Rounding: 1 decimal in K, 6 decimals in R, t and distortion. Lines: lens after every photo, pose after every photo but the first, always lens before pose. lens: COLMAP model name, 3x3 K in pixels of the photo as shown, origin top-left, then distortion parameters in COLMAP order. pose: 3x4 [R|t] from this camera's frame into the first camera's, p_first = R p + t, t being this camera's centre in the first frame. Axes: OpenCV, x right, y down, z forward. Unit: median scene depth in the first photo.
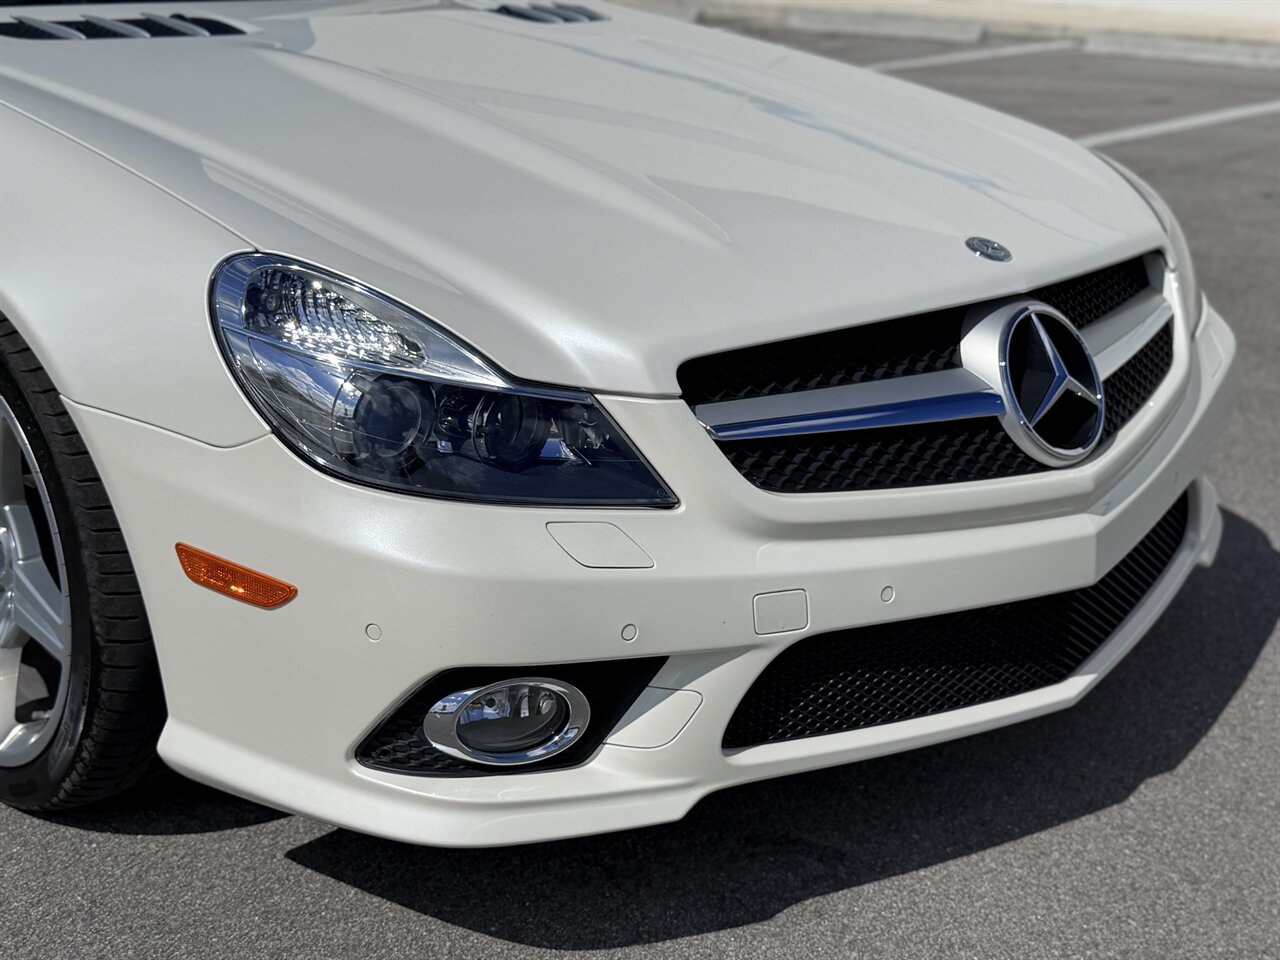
lens RADIAL K [[1779.6, 0, 625.0], [0, 1779.6, 472.1], [0, 0, 1]] dist [0.131001, 0.000000]
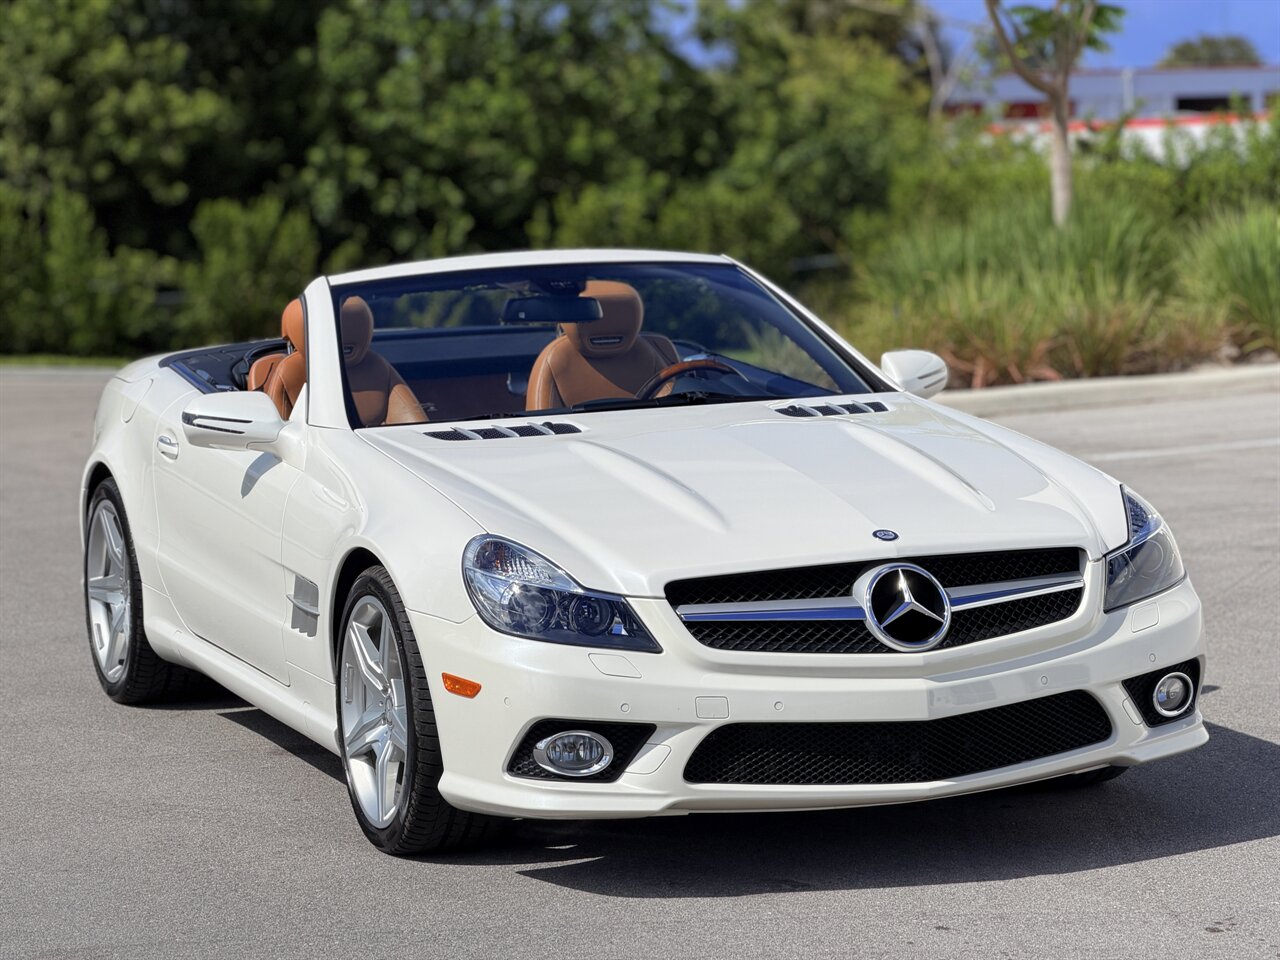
lens RADIAL K [[3808.0, 0, 632.9], [0, 3808.0, 469.3], [0, 0, 1]] dist [0.349444, 0.000000]
pose [[0.913184, -0.026679, -0.406673, 1.592258], [-0.063846, 0.976169, -0.207407, 0.645666], [0.402515, 0.215365, 0.889719, -2.623637]]
